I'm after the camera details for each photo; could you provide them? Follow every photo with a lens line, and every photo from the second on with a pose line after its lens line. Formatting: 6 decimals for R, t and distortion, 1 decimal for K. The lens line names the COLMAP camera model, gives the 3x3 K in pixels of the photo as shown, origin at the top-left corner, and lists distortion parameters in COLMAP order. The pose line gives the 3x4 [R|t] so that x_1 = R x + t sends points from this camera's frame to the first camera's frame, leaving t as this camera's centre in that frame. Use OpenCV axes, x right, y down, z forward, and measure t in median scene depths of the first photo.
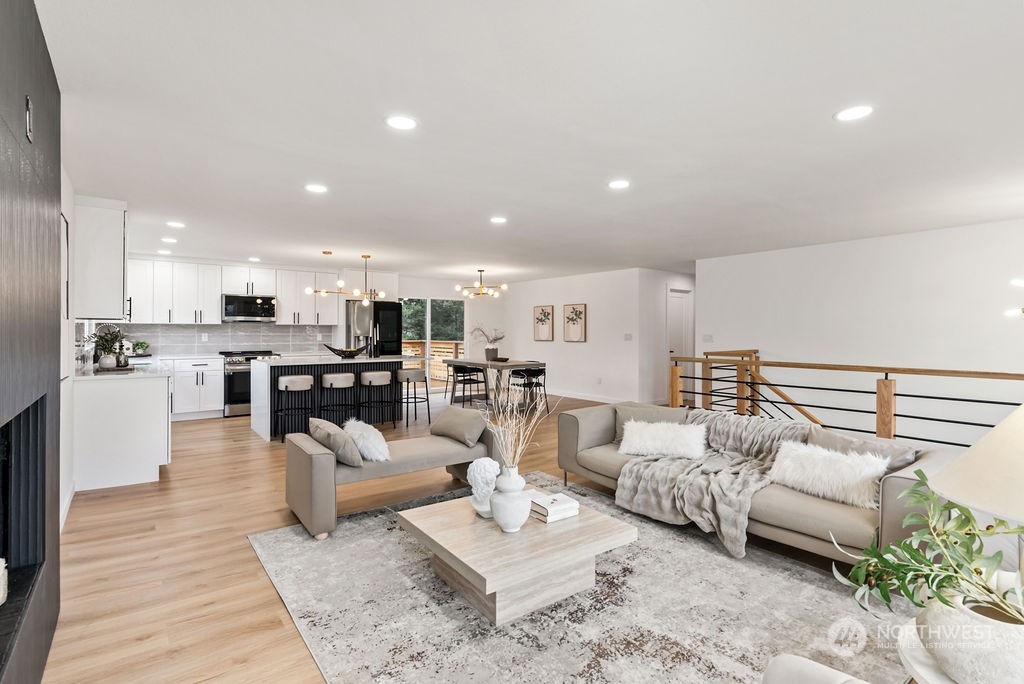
lens RADIAL K [[497.5, 0, 518.7], [0, 497.5, 336.5], [0, 0, 1]] dist [0.001904, -0.000080]
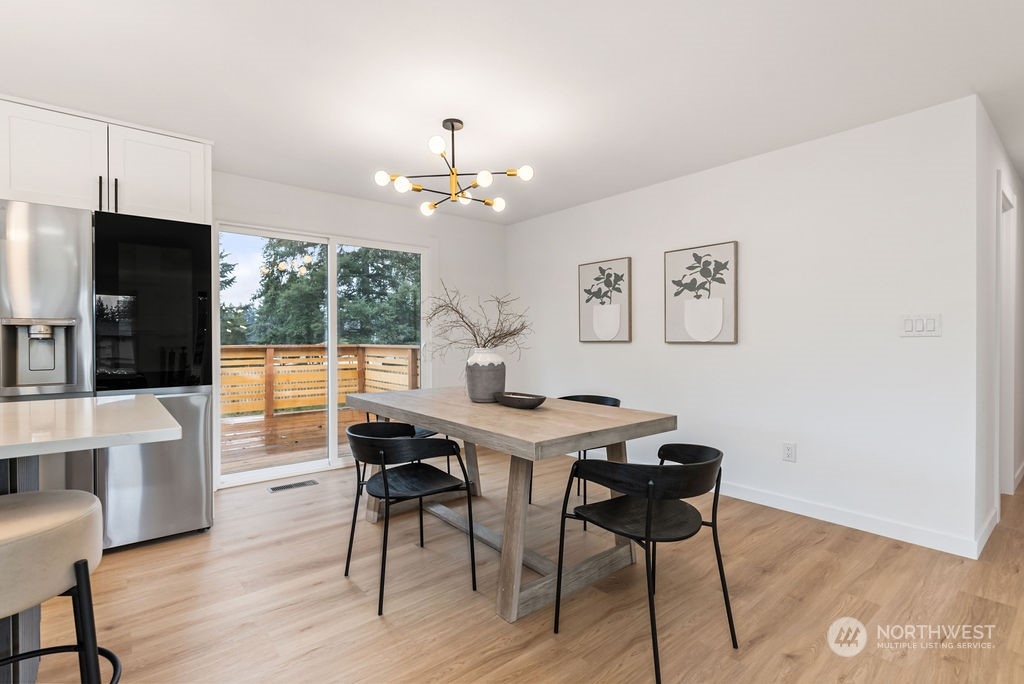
lens RADIAL K [[487.8, 0, 512.0], [0, 487.8, 340.6], [0, 0, 1]] dist [0.002578, -0.000009]
pose [[0.999745, -0.003434, 0.022340, -0.048409], [0.003526, 0.999985, -0.004099, 0.010829], [-0.022325, 0.004177, 0.999742, 0.732784]]
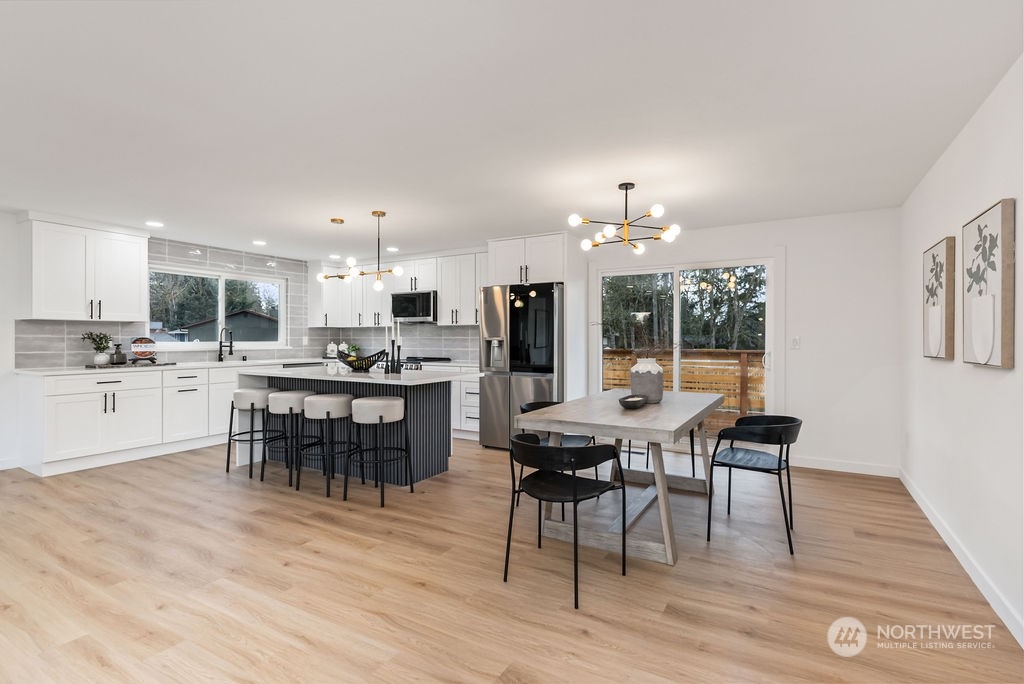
lens RADIAL K [[487.8, 0, 512.6], [0, 487.8, 340.5], [0, 0, 1]] dist [0.002578, -0.000009]
pose [[0.361884, 0.001378, -0.932222, 0.294099], [-0.010264, 0.999944, -0.002506, 0.001093], [0.932166, 0.010475, 0.361878, 0.817875]]
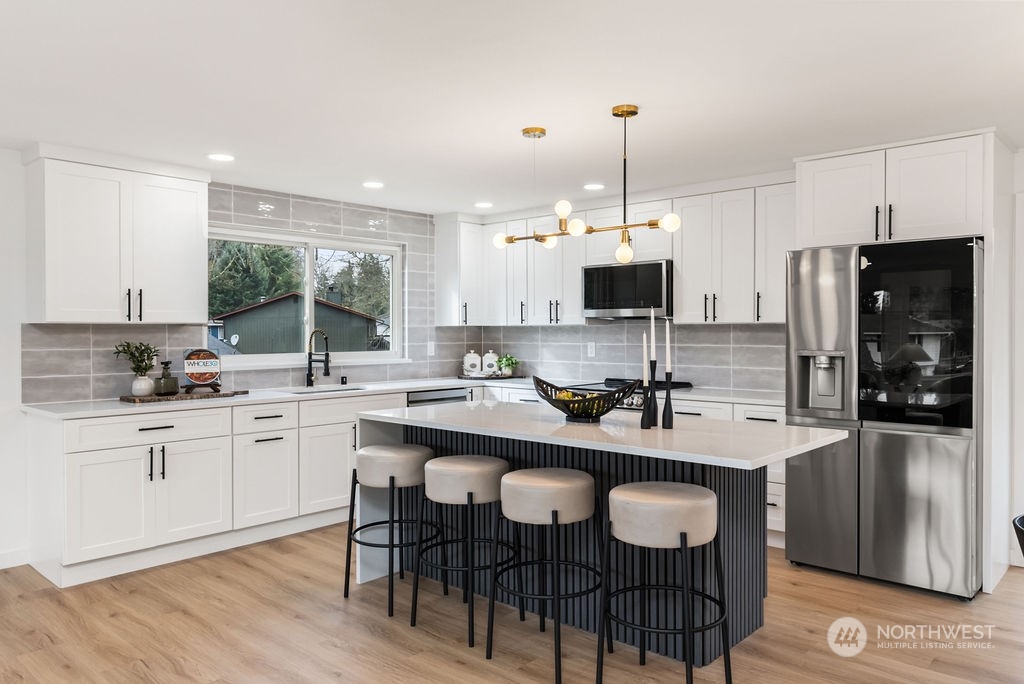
lens RADIAL K [[740.2, 0, 510.3], [0, 740.2, 337.7], [0, 0, 1]] dist [0.008030, 0.008648]
pose [[0.159150, 0.006829, -0.987231, 0.136013], [-0.008414, 0.999949, 0.005561, -0.014110], [0.987219, 0.007421, 0.159200, 0.744845]]
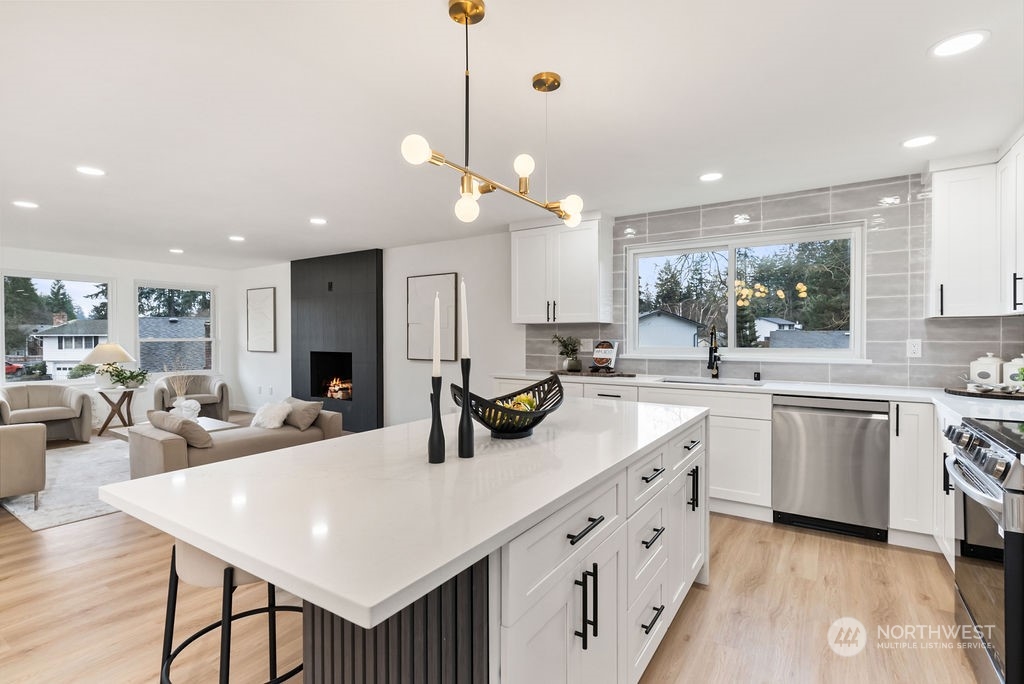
lens RADIAL K [[487.8, 0, 509.5], [0, 487.8, 338.6], [0, 0, 1]] dist [0.002578, -0.000009]
pose [[-0.951482, 0.004045, -0.307677, -0.221750], [-0.001852, 0.999820, 0.018870, -0.012162], [0.307698, 0.018525, -0.951304, 1.071345]]
